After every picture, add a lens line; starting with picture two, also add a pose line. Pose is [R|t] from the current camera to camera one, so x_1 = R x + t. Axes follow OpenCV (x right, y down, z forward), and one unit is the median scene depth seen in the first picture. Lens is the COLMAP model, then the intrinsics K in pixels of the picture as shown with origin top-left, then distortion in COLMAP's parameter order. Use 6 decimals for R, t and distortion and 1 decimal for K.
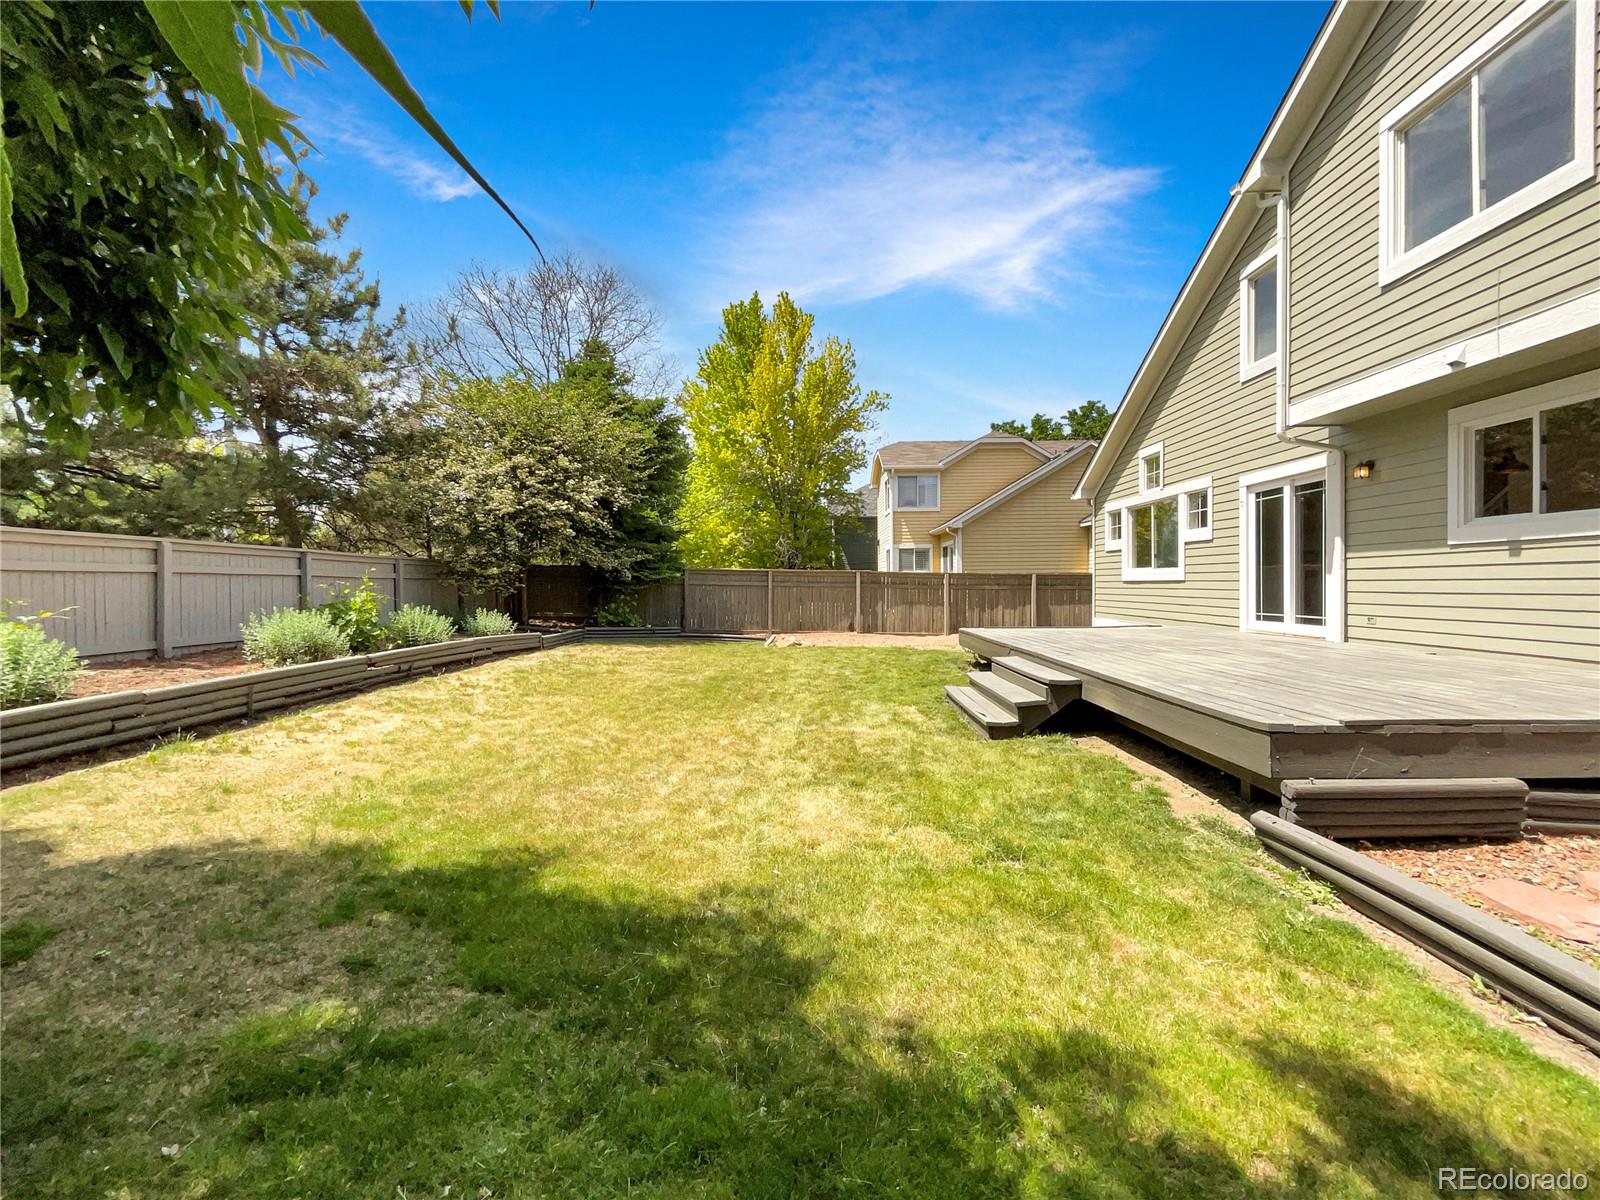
lens RADIAL K [[672.1, 0, 800.0], [0, 672.1, 600.0], [0, 0, 1]] dist [0.002166, 0.000276]
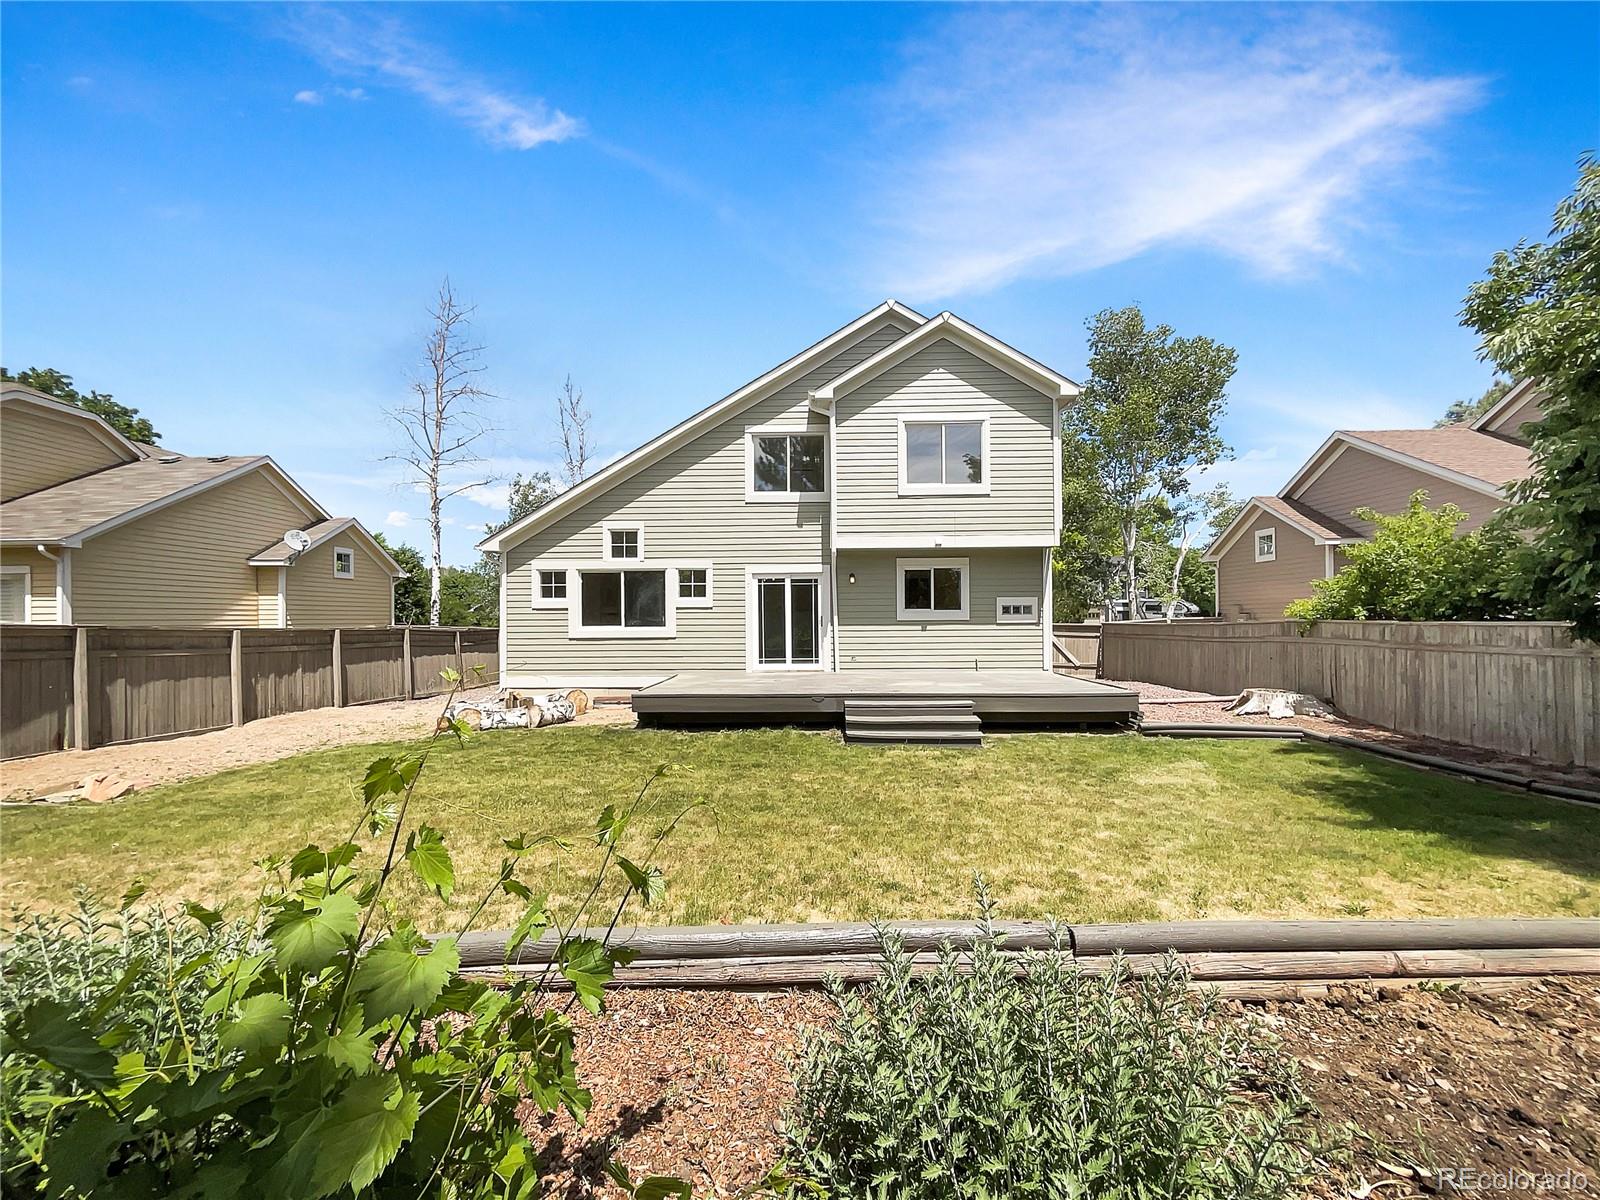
lens RADIAL K [[650.4, 0, 807.3], [0, 650.4, 621.3], [0, 0, 1]] dist [0.000110, 0.000039]
pose [[0.003590, 0.005836, 0.999977, -0.783829], [0.030984, 0.999502, -0.005944, -0.053618], [-0.999513, 0.031004, 0.003407, 0.902521]]
